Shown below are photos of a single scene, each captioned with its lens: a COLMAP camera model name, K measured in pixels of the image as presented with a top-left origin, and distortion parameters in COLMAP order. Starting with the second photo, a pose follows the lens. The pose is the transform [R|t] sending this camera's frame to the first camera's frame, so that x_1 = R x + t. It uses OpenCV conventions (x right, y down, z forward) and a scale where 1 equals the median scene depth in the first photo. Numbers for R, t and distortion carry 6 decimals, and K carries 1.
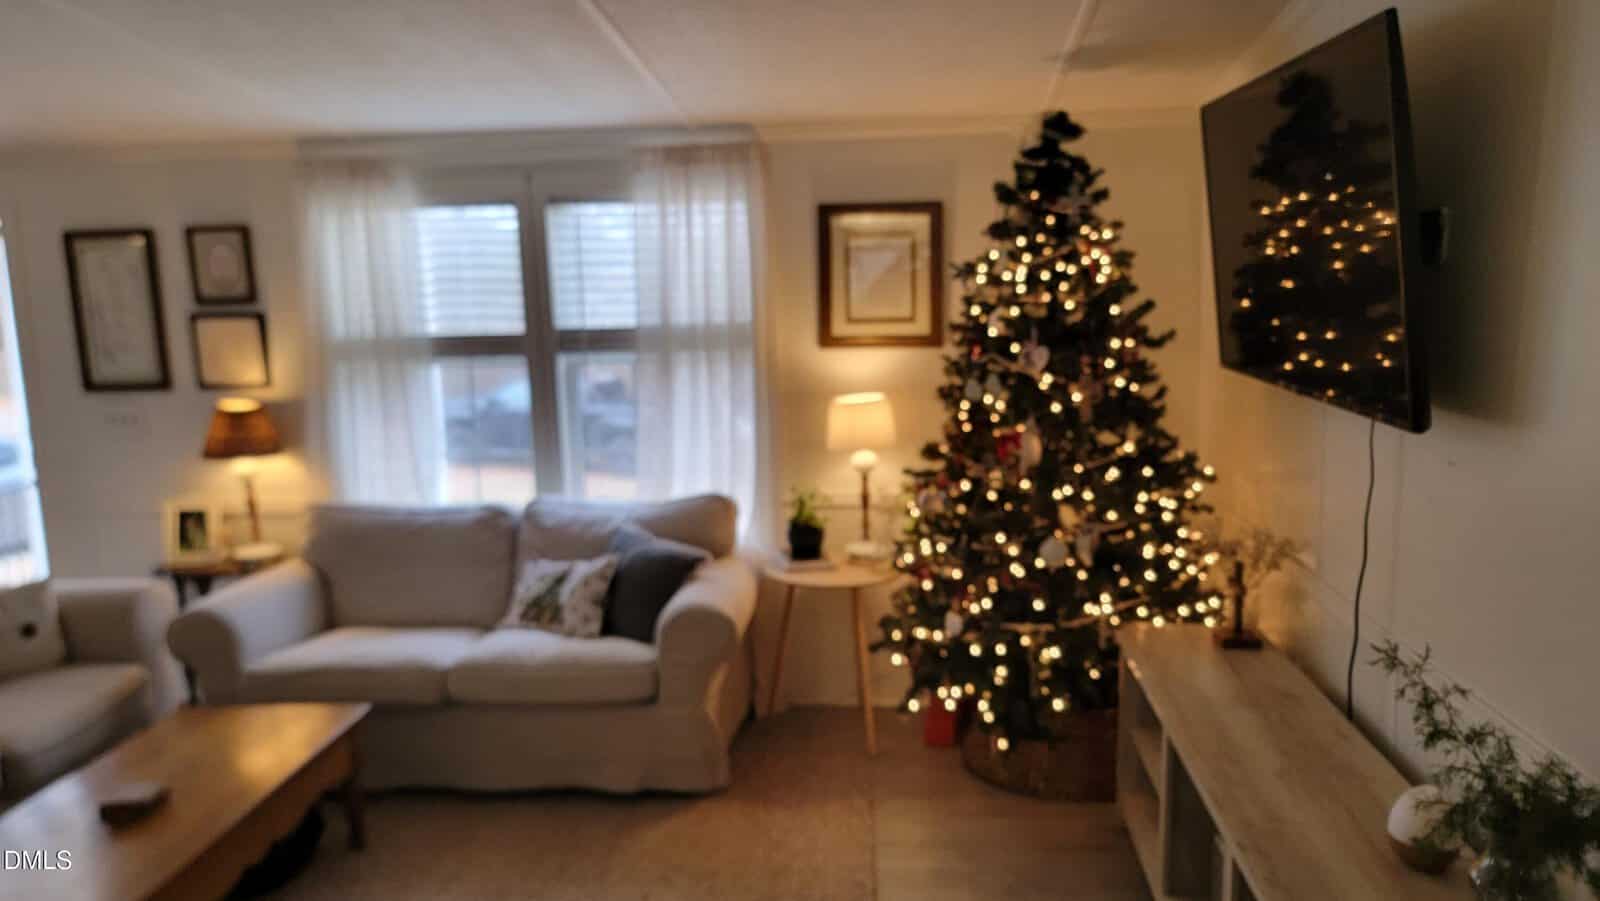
lens RADIAL K [[1146.2, 0, 828.9], [0, 1146.2, 453.3], [0, 0, 1]] dist [0.071622, -0.077083]
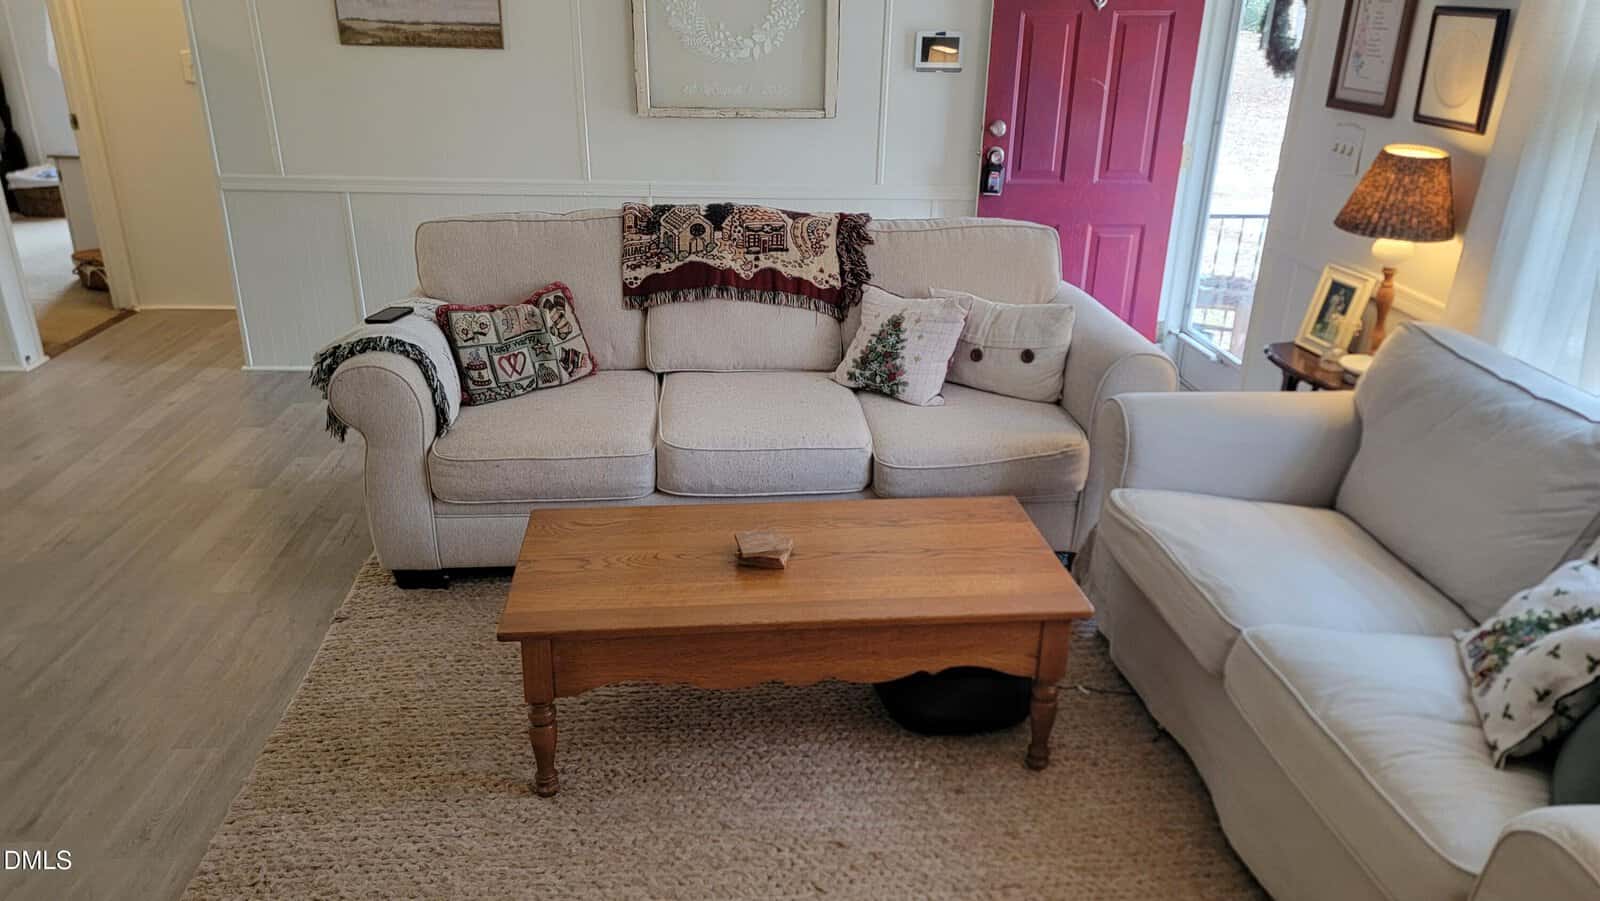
lens RADIAL K [[1105.2, 0, 803.6], [0, 1105.2, 460.5], [0, 0, 1]] dist [0.105011, -0.096266]
pose [[0.122190, 0.406494, -0.905446, 0.132769], [-0.167113, 0.907684, 0.384947, -0.080927], [0.978337, 0.104275, 0.178840, 0.599912]]
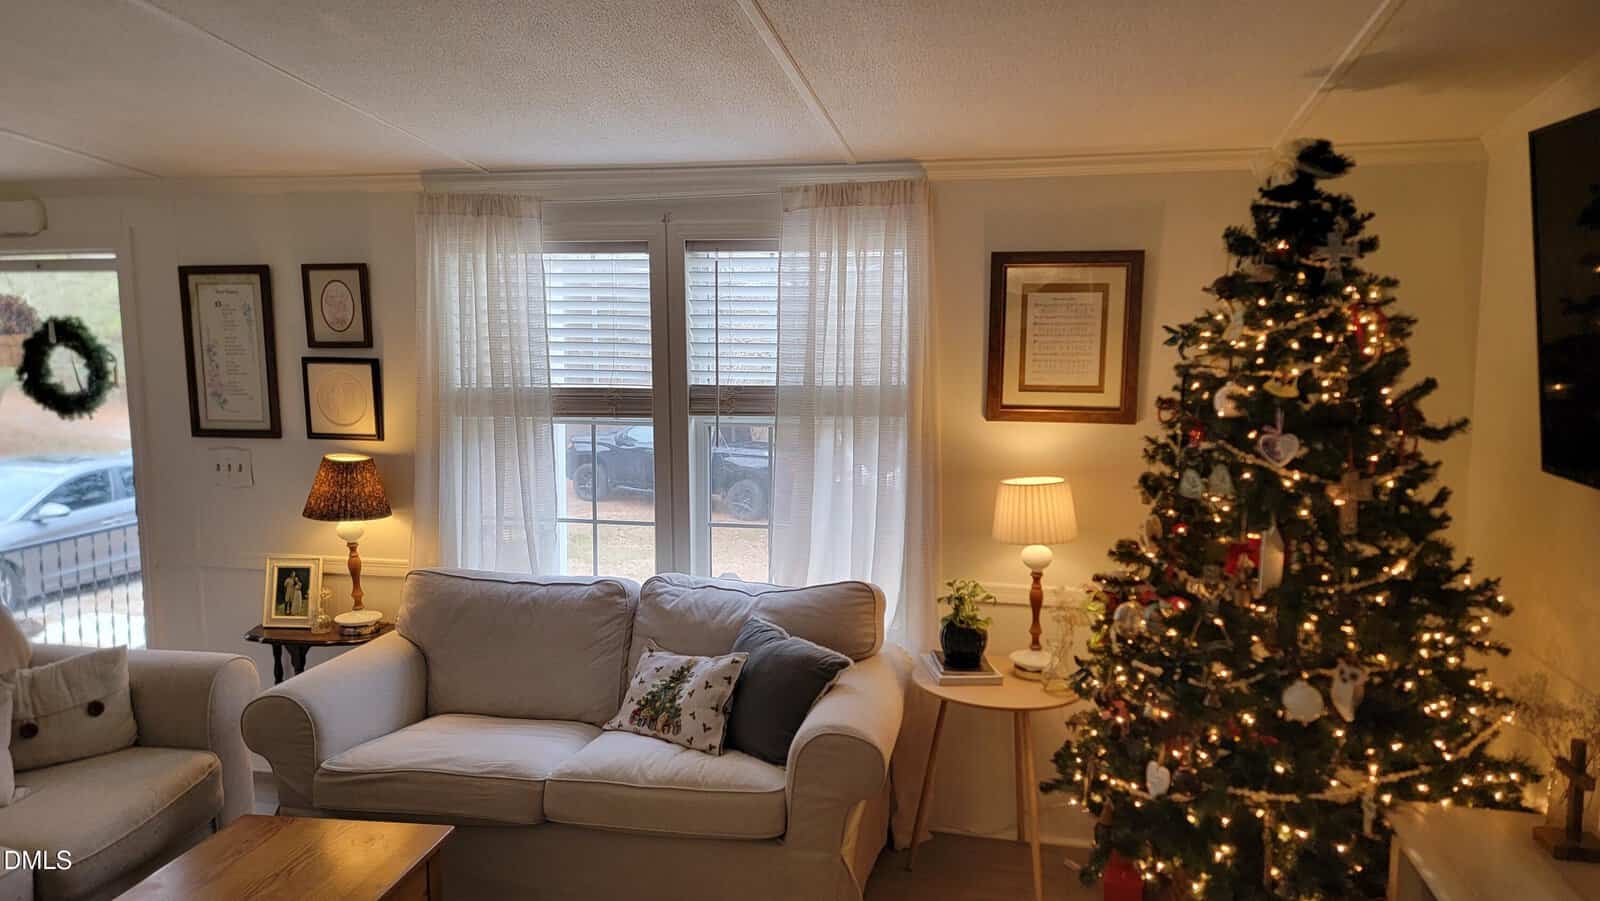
lens RADIAL K [[1111.7, 0, 812.5], [0, 1111.7, 458.1], [0, 0, 1]] dist [0.102391, -0.101238]
pose [[0.992557, 0.039476, -0.115206, -0.043033], [-0.043204, 0.998615, -0.030036, -0.034240], [0.113861, 0.034790, 0.992887, 0.169458]]
